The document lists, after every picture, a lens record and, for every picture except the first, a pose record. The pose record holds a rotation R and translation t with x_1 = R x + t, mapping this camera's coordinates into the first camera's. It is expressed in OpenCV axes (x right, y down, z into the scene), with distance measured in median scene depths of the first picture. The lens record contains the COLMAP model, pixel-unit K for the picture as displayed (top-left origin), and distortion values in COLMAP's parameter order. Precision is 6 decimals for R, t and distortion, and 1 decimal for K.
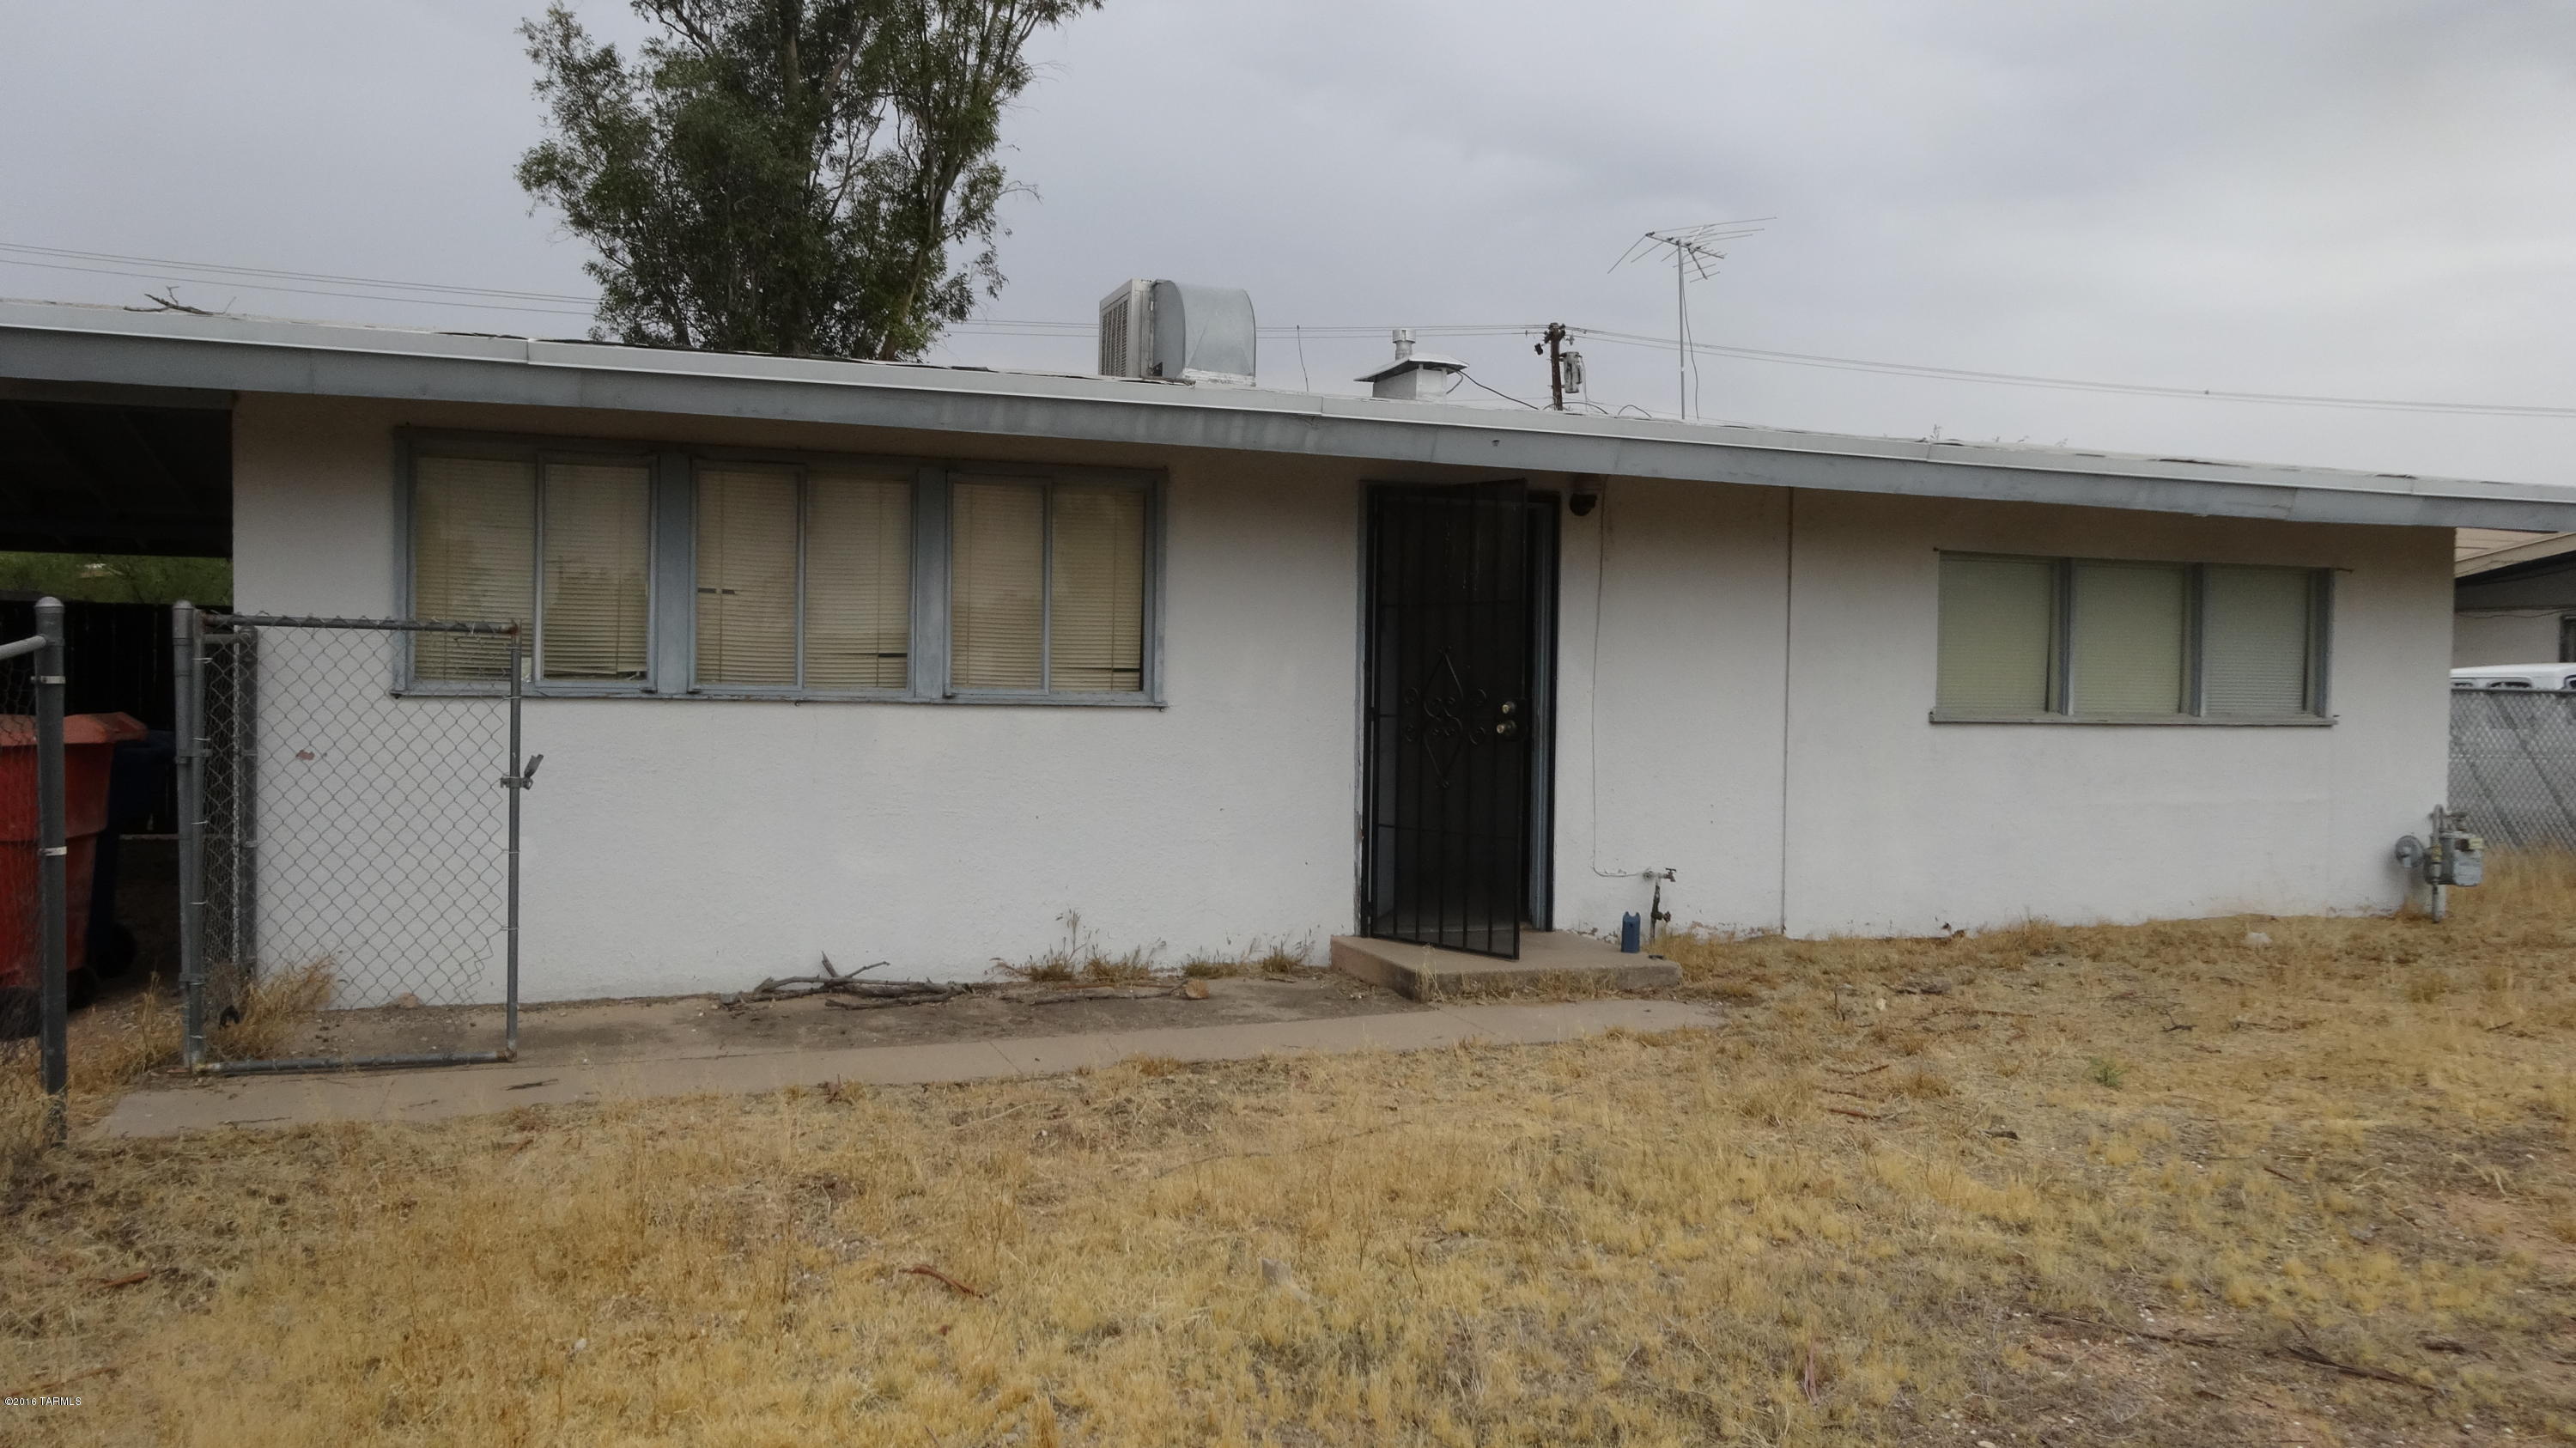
lens RADIAL K [[1902.5, 0, 1288.0], [0, 1902.5, 724.0], [0, 0, 1]] dist [-0.001837, -0.000126]
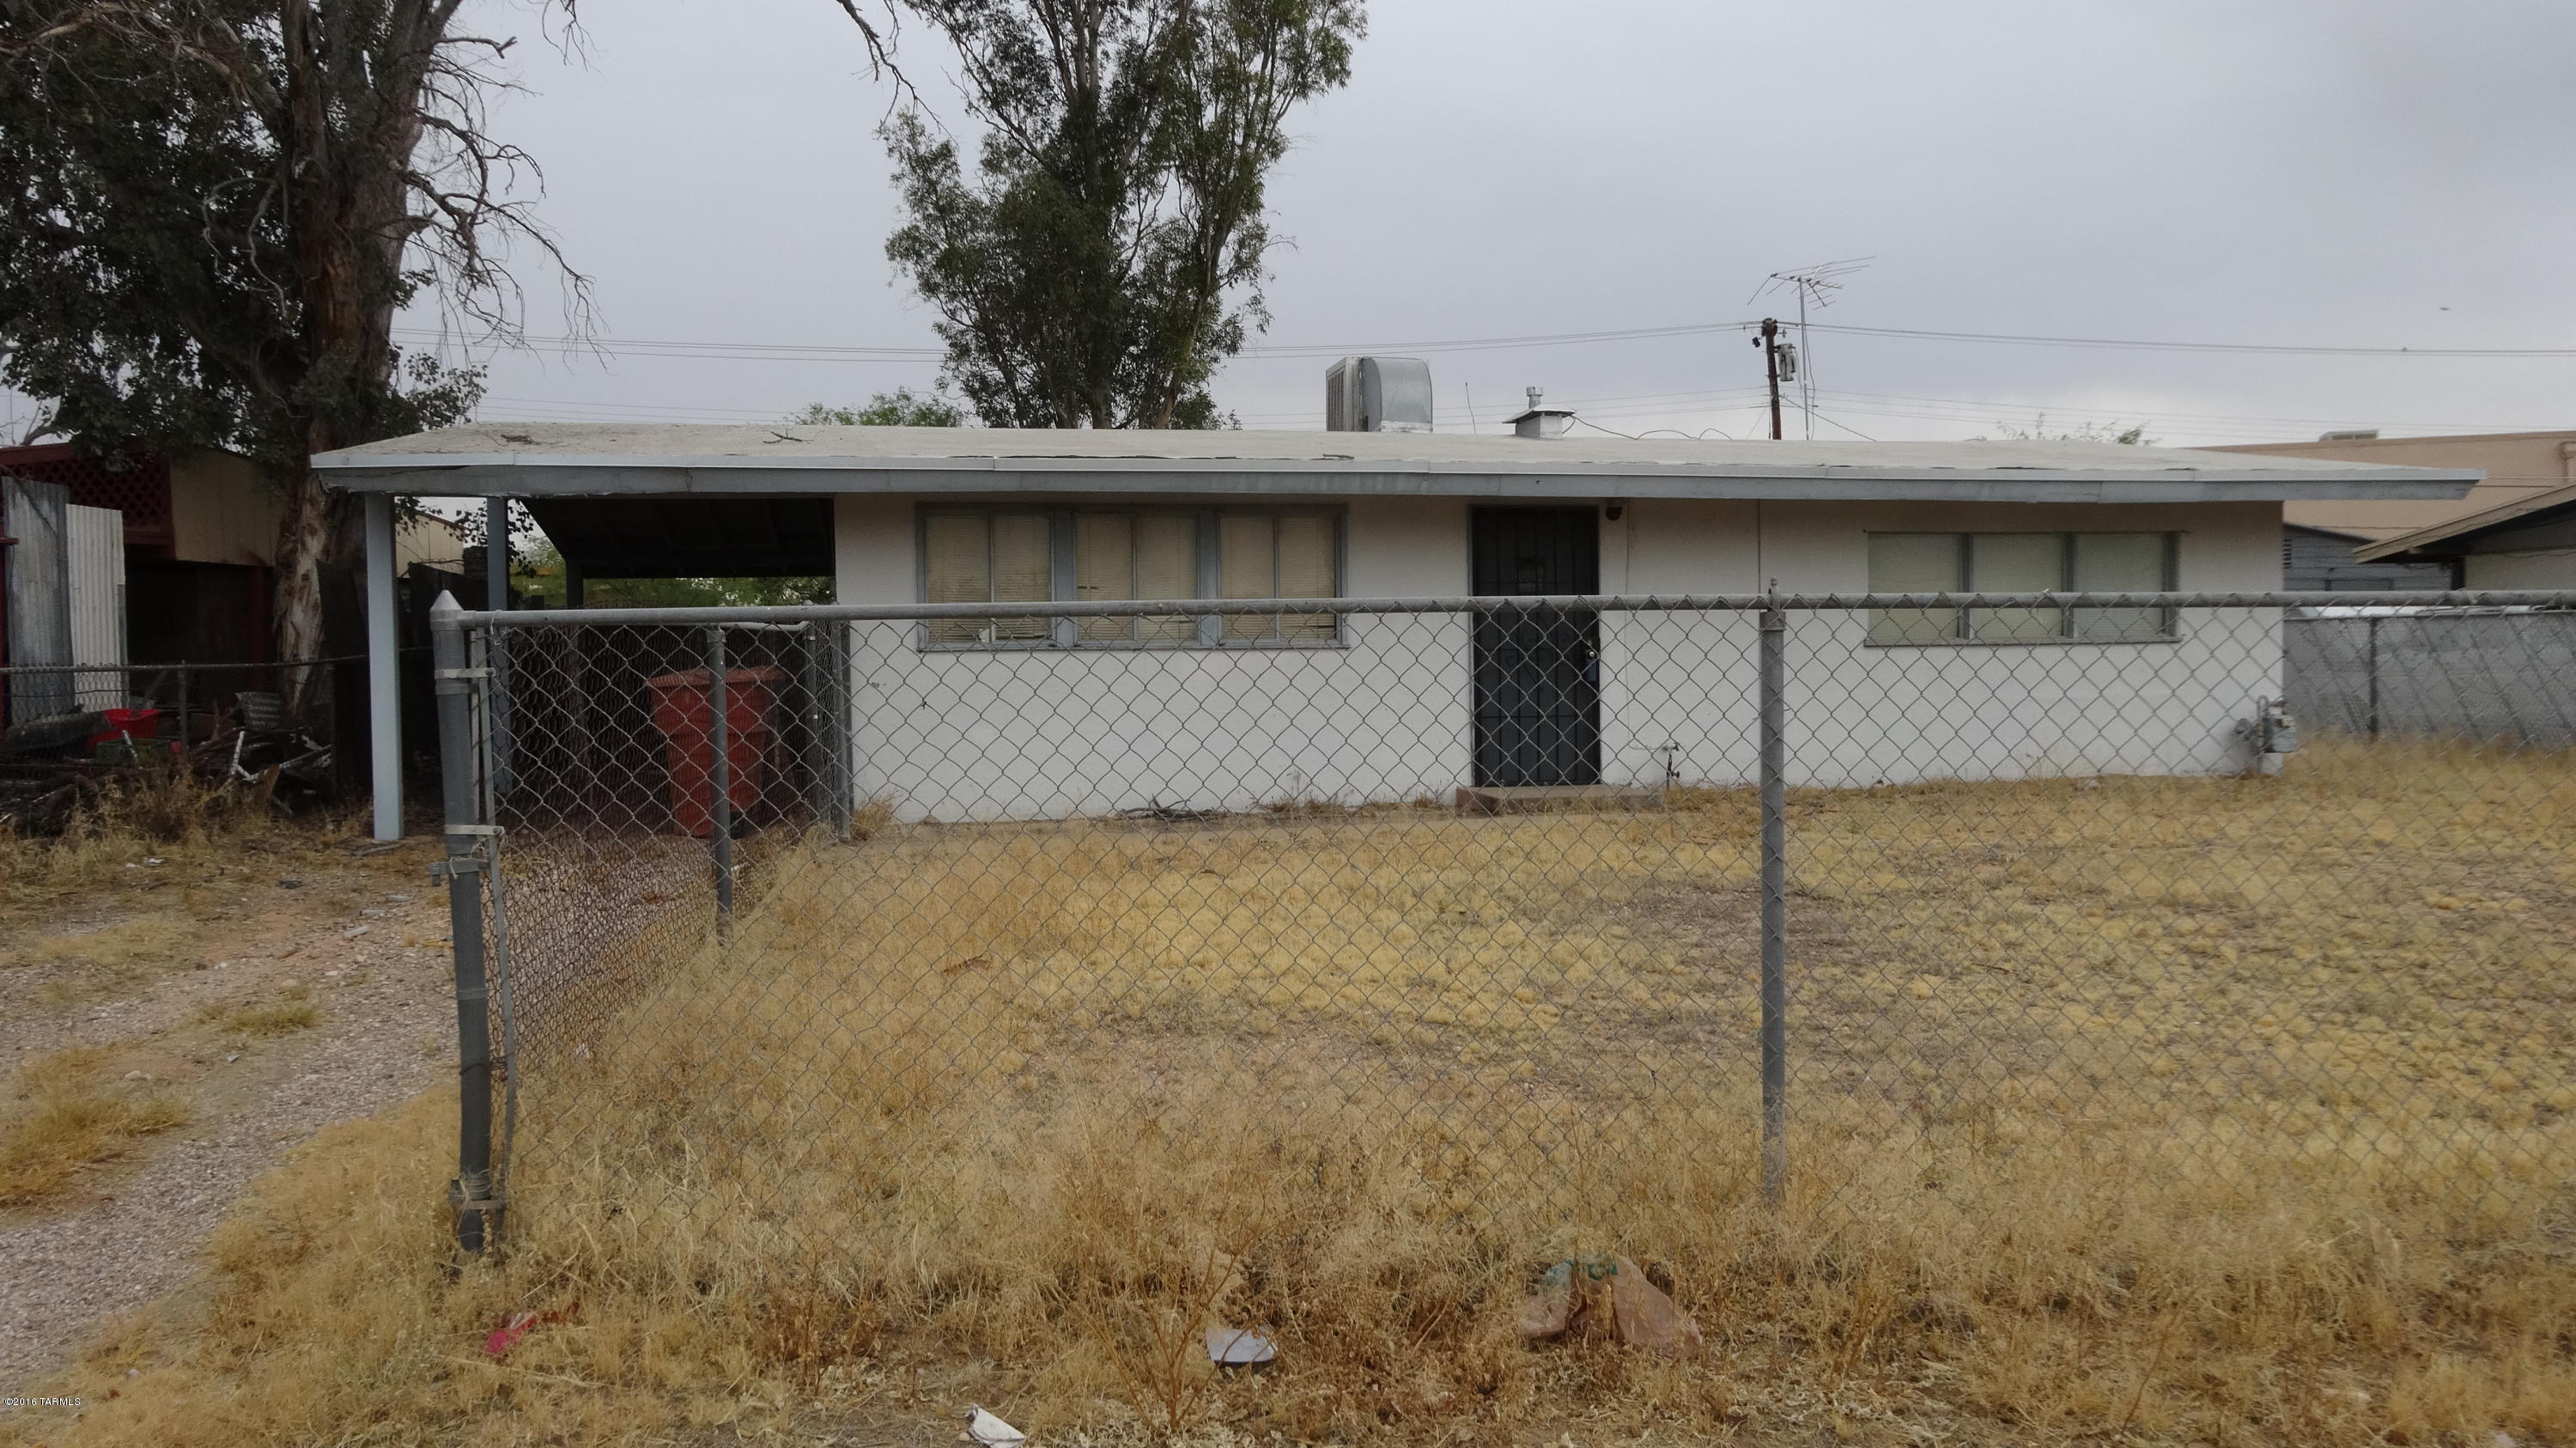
lens RADIAL K [[1900.6, 0, 1288.0], [0, 1900.6, 724.0], [0, 0, 1]] dist [-0.004475, 0.000503]
pose [[0.988118, -0.024589, -0.151720, 0.143392], [0.025887, 0.999643, 0.006580, 0.049145], [0.151504, -0.010430, 0.988402, -0.701919]]
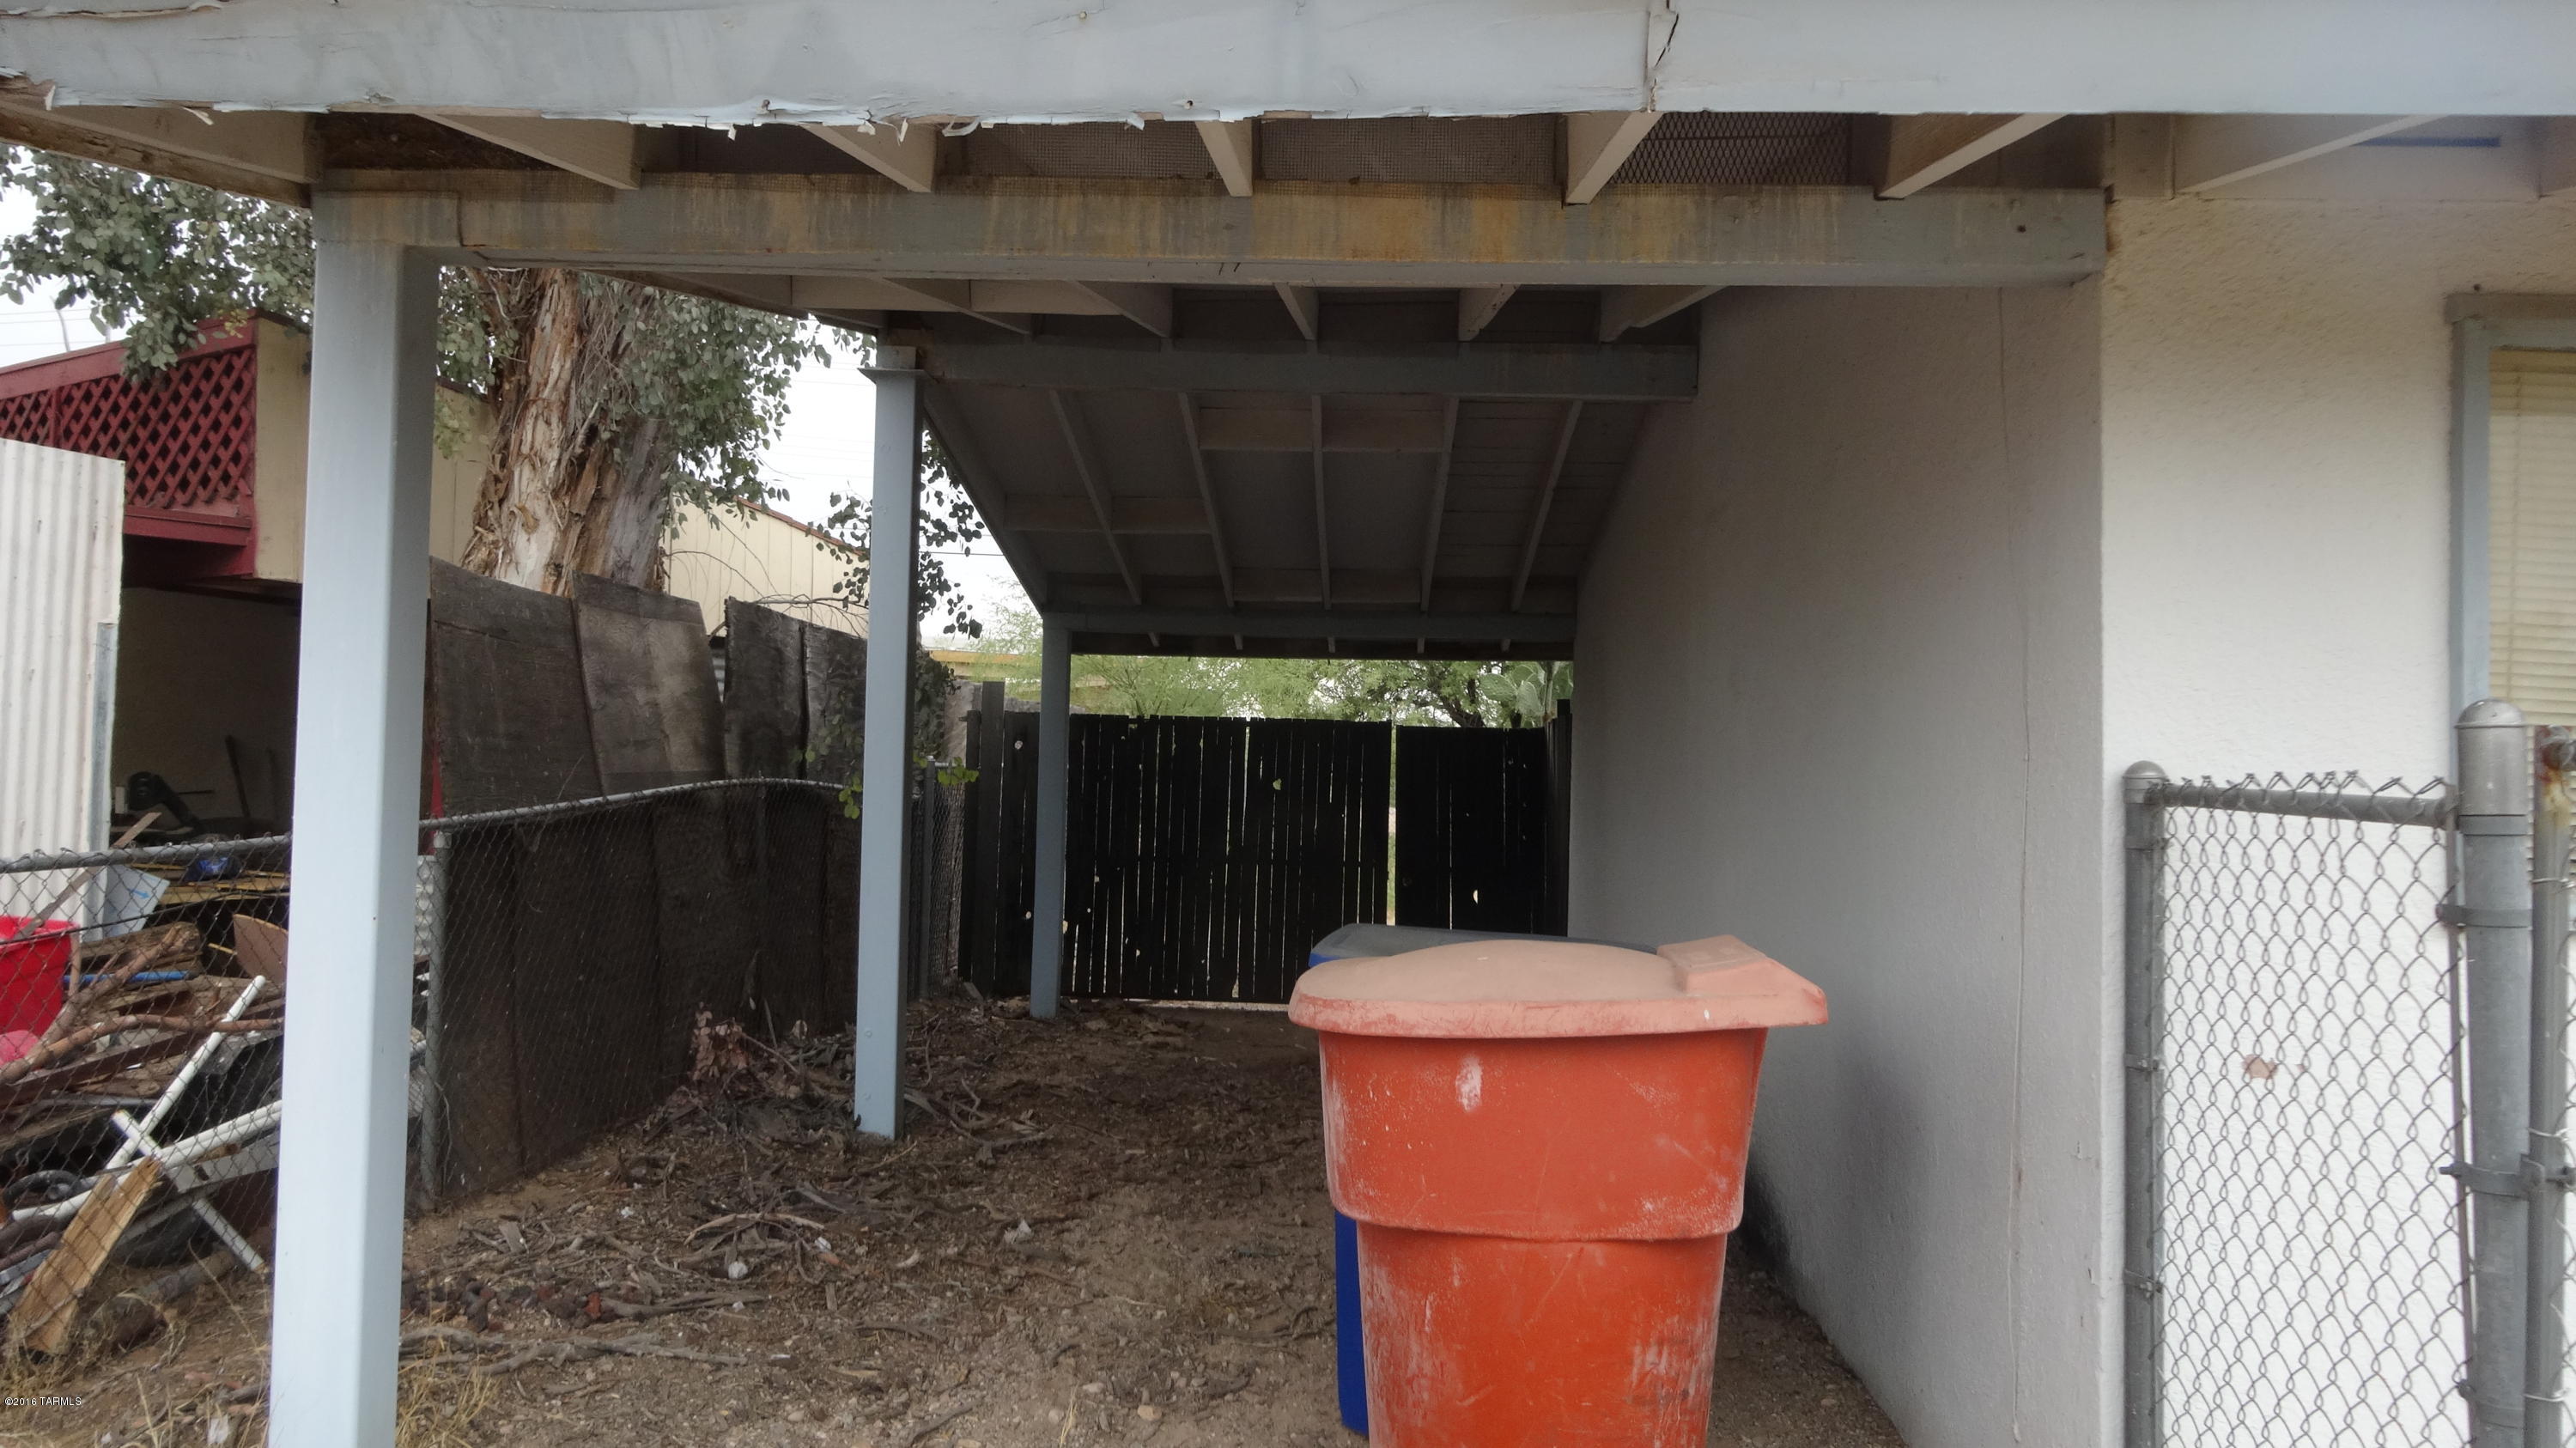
lens RADIAL K [[1909.8, 0, 1288.0], [0, 1909.8, 724.0], [0, 0, 1]] dist [-0.007949, -0.001097]
pose [[0.925703, -0.003333, -0.378237, -0.521381], [-0.018711, 0.998333, -0.054591, -0.031106], [0.377789, 0.057613, 0.924098, 0.487576]]
